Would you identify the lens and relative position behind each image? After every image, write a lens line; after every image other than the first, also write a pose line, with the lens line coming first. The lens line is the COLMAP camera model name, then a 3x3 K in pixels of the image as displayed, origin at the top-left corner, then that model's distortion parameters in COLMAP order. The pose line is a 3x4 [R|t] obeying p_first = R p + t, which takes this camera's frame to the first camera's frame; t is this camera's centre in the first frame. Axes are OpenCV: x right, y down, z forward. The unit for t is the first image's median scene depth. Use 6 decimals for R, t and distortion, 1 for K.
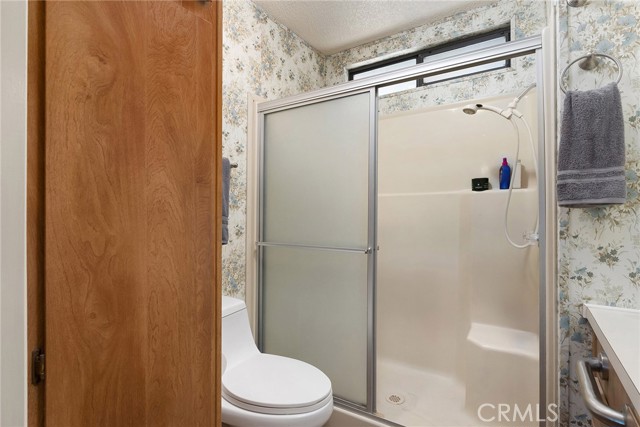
lens RADIAL K [[328.0, 0, 314.5], [0, 328.0, 210.7], [0, 0, 1]] dist [0.000724, 0.000071]
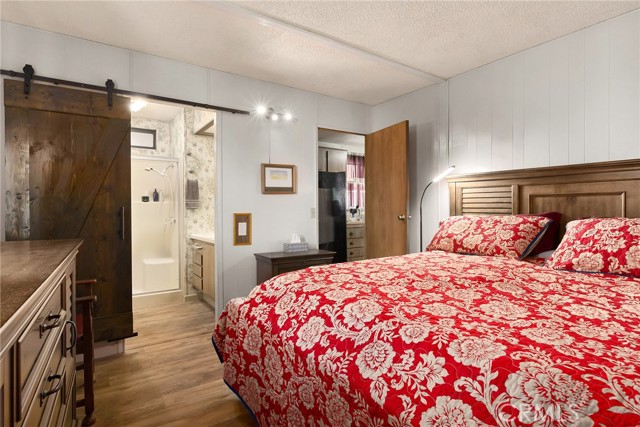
lens RADIAL K [[343.7, 0, 319.5], [0, 343.7, 212.9], [0, 0, 1]] dist [0.002120, -0.000633]
pose [[0.388616, -0.000657, 0.921400, -2.163533], [0.002054, 0.999998, -0.000153, 0.033278], [-0.921398, 0.001952, 0.388616, -1.839483]]
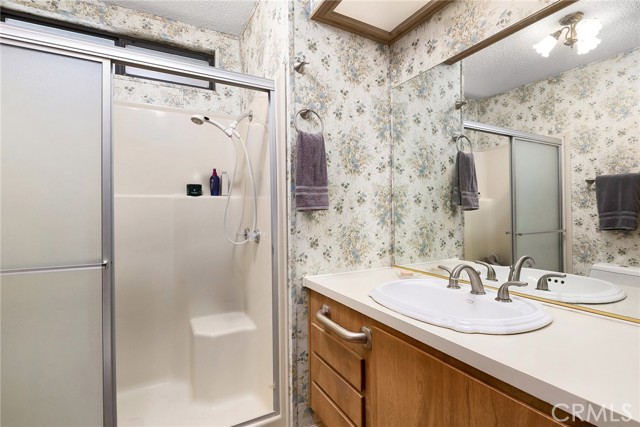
lens RADIAL K [[309.8, 0, 321.2], [0, 309.8, 218.4], [0, 0, 1]] dist [0.003164, 0.001652]
pose [[0.479320, -0.011999, 0.877558, -0.342707], [0.001909, 0.999918, 0.012630, 0.001758], [-0.877638, -0.004378, 0.479304, 0.249650]]
